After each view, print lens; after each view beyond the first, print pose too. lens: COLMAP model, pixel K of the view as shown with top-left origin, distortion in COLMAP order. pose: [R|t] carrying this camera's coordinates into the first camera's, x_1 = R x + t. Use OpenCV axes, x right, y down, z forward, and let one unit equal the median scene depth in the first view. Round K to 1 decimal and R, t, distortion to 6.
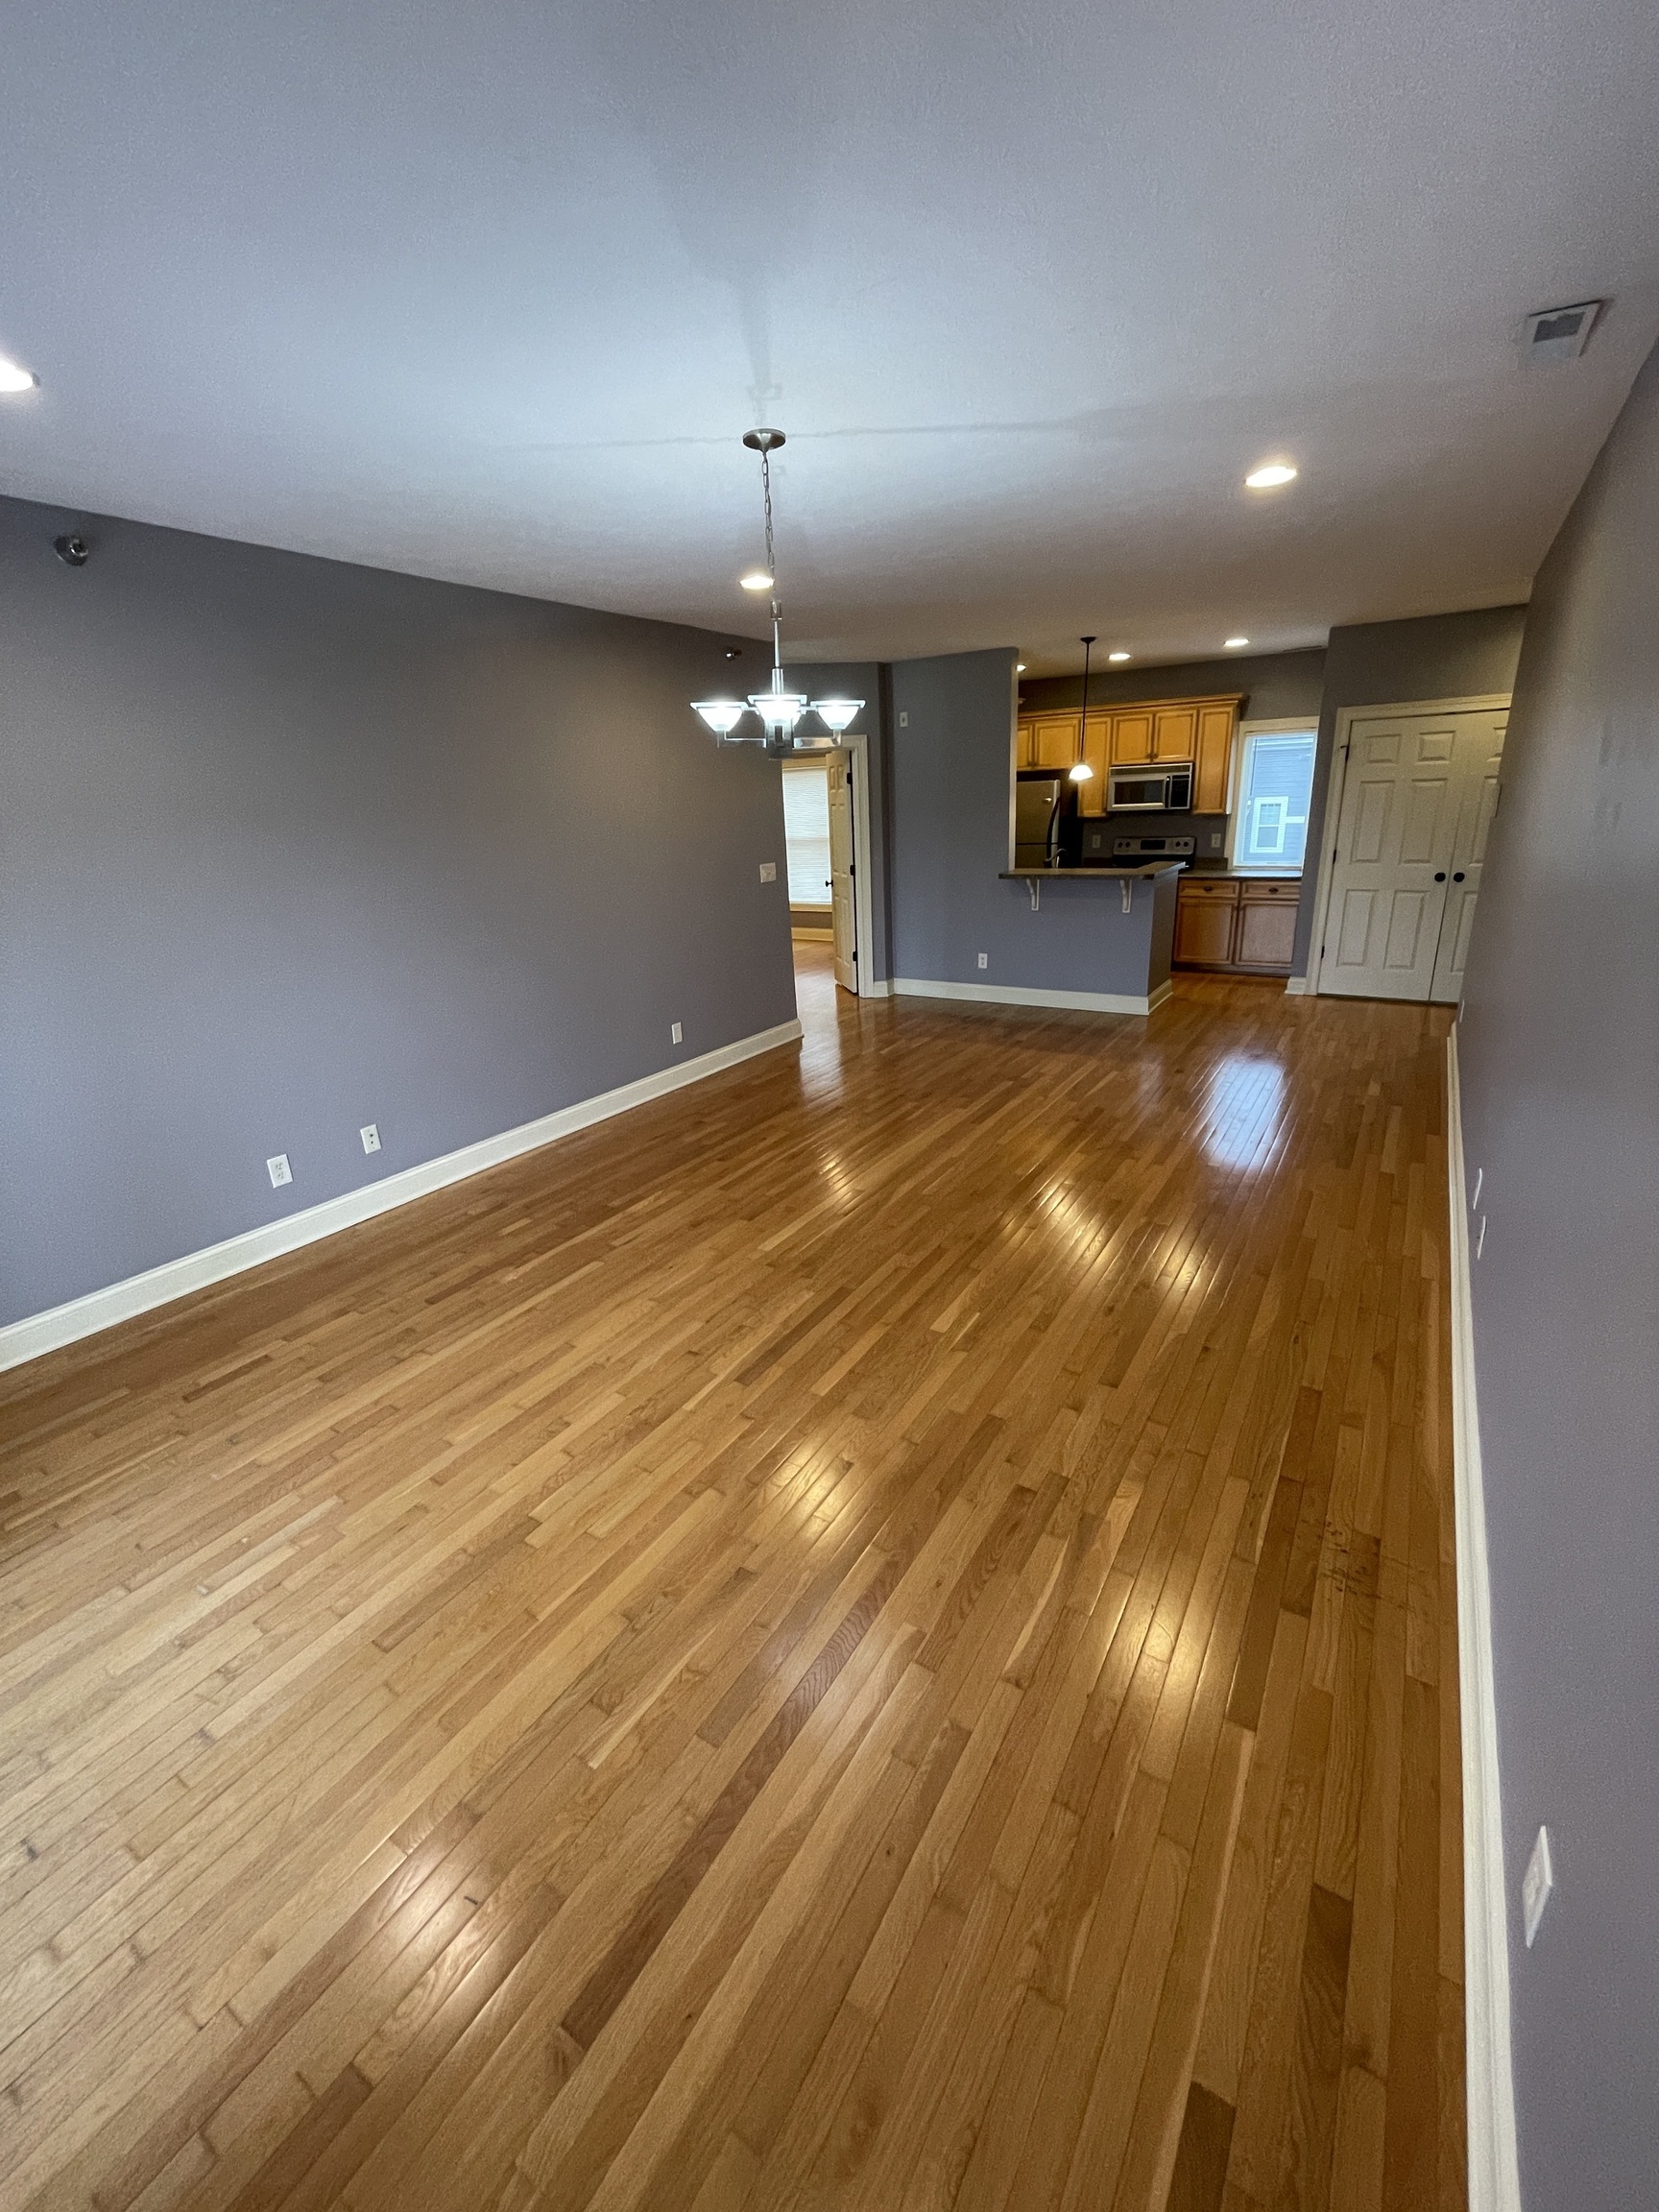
lens RADIAL K [[892.7, 0, 836.5], [0, 892.7, 1099.9], [0, 0, 1]] dist [-0.000506, 0.000217]
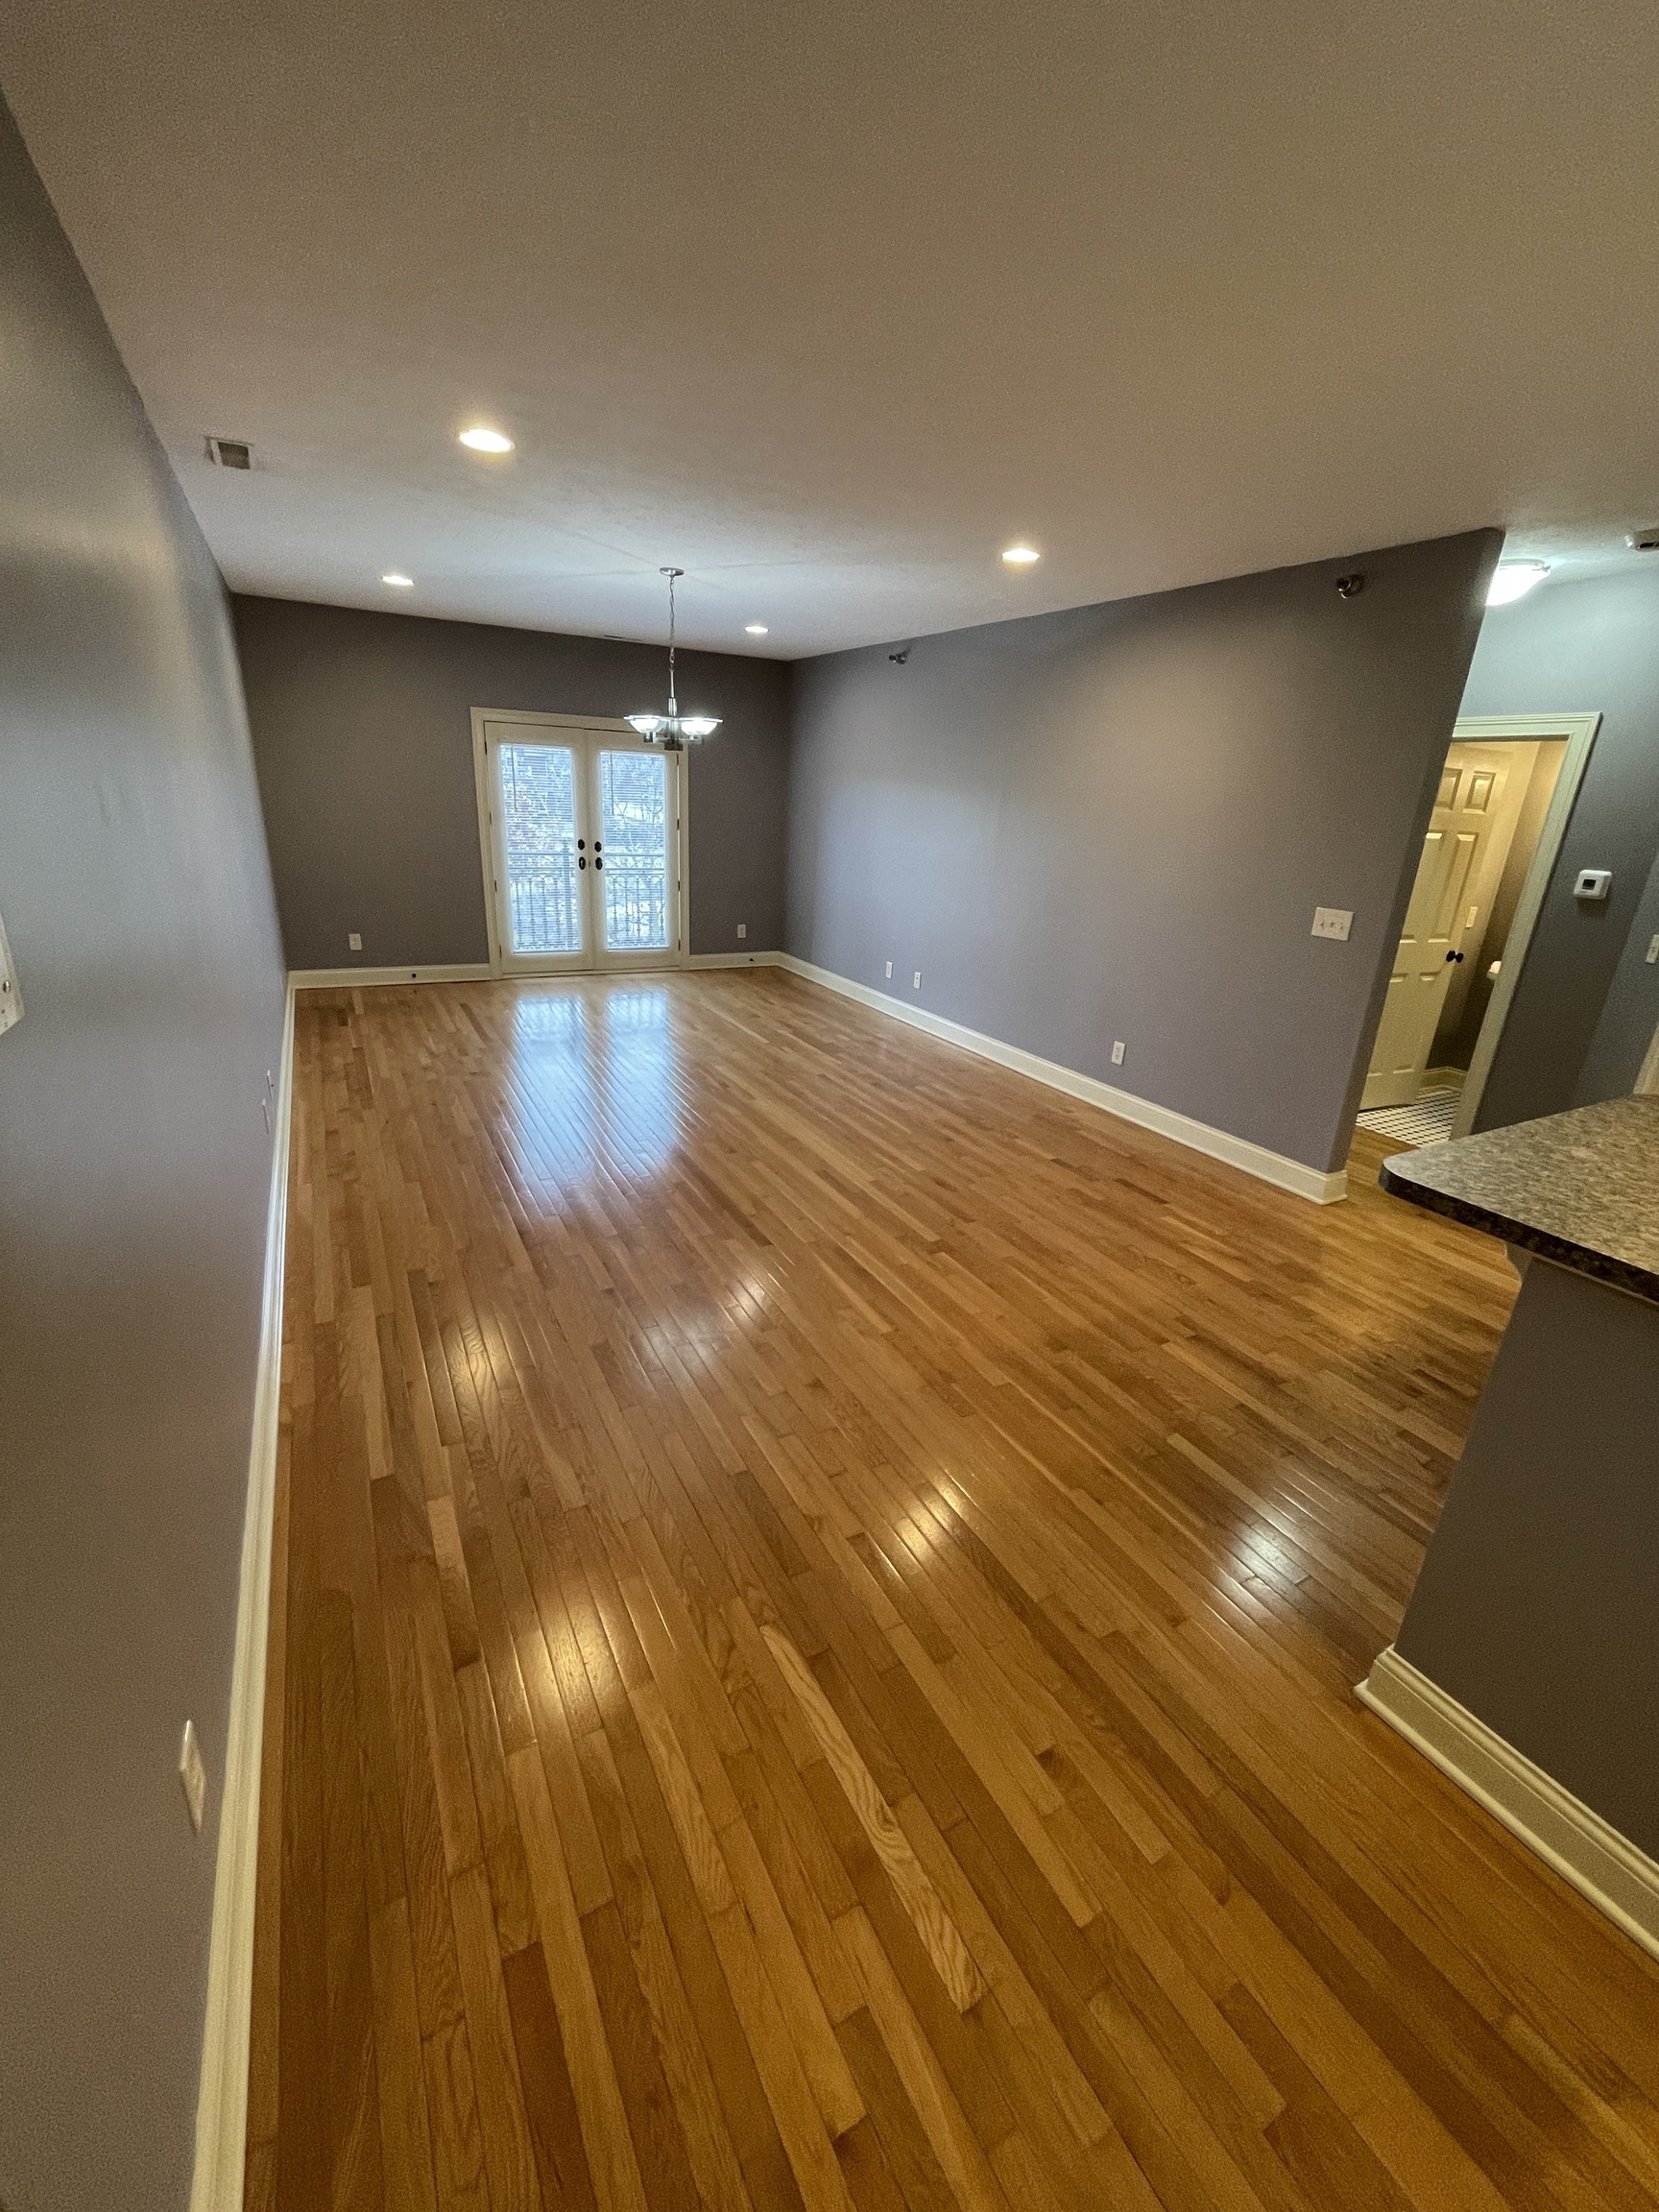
lens RADIAL K [[892.7, 0, 831.0], [0, 892.7, 1091.1], [0, 0, 1]] dist [-0.000506, 0.000217]
pose [[-0.480295, 0.303664, -0.822864, 0.644492], [-0.308673, 0.819623, 0.482637, -0.351400], [0.820998, 0.485804, -0.299928, 0.950092]]
